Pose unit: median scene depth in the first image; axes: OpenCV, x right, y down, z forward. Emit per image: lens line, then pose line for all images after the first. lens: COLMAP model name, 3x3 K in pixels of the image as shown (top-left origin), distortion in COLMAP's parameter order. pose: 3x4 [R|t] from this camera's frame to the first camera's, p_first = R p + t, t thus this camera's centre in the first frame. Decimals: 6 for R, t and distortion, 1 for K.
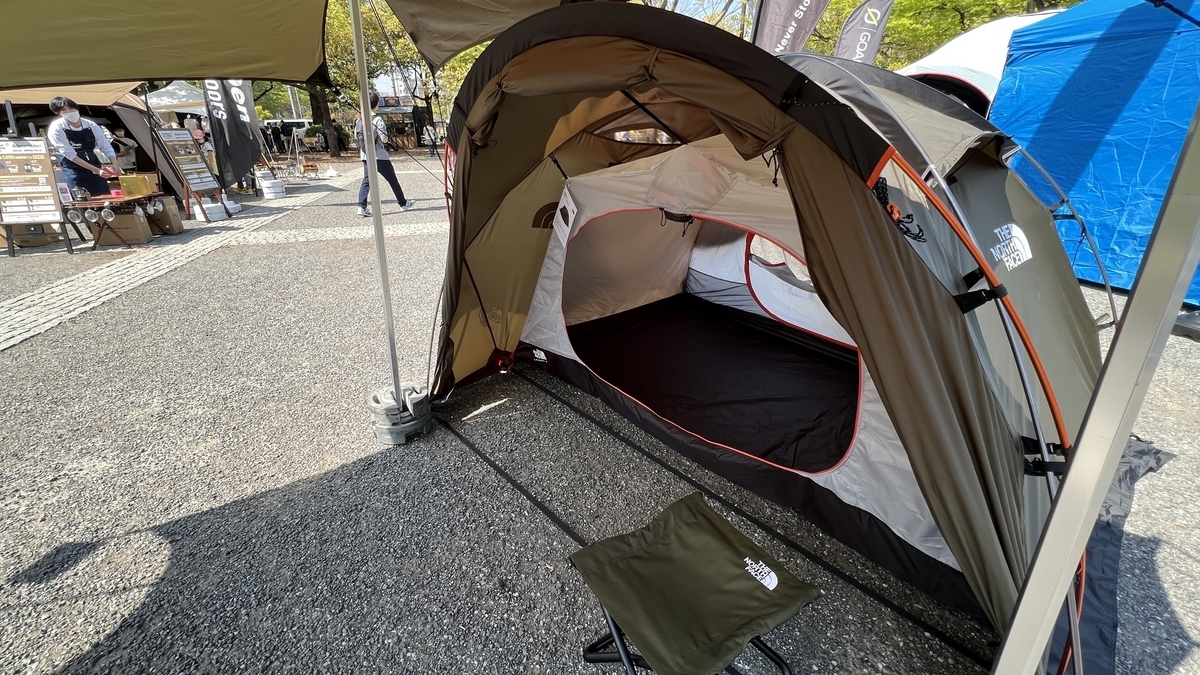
lens RADIAL K [[491.8, 0, 600.0], [0, 491.8, 337.5], [0, 0, 1]] dist [-0.000065, -0.000003]
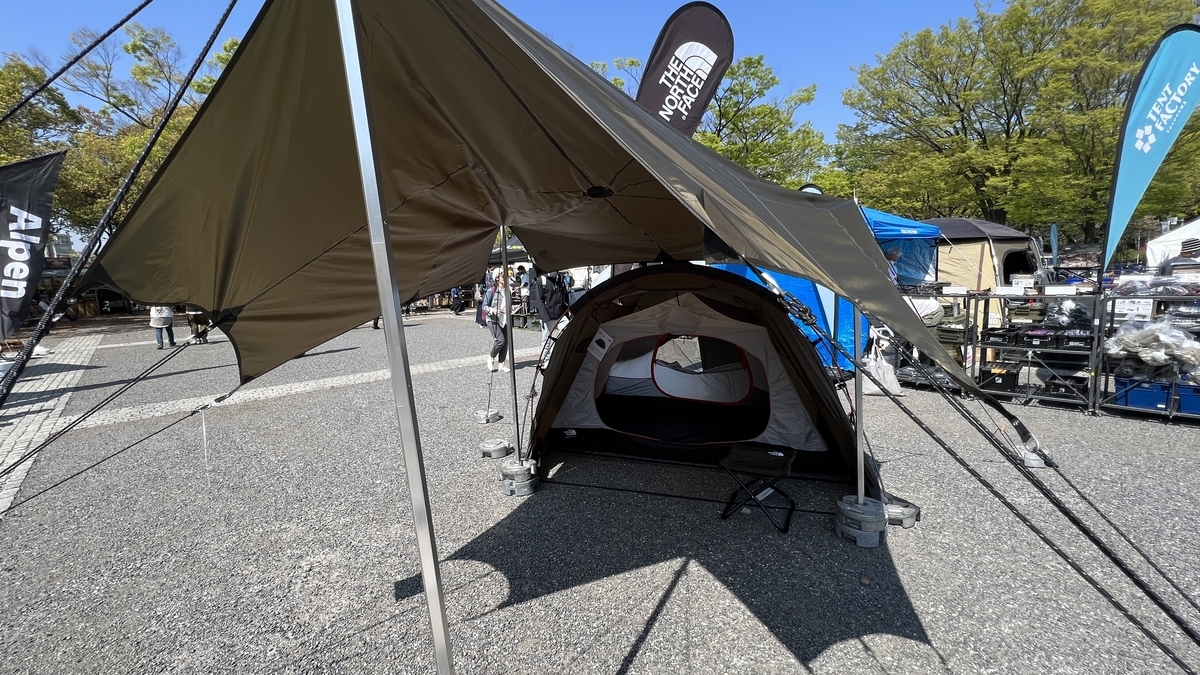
lens RADIAL K [[491.8, 0, 600.0], [0, 491.8, 337.5], [0, 0, 1]] dist [-0.000065, -0.000003]
pose [[0.856430, -0.070683, 0.511402, -0.833788], [0.214635, 0.949665, -0.228186, 0.126016], [-0.469532, 0.305190, 0.828492, -0.441174]]
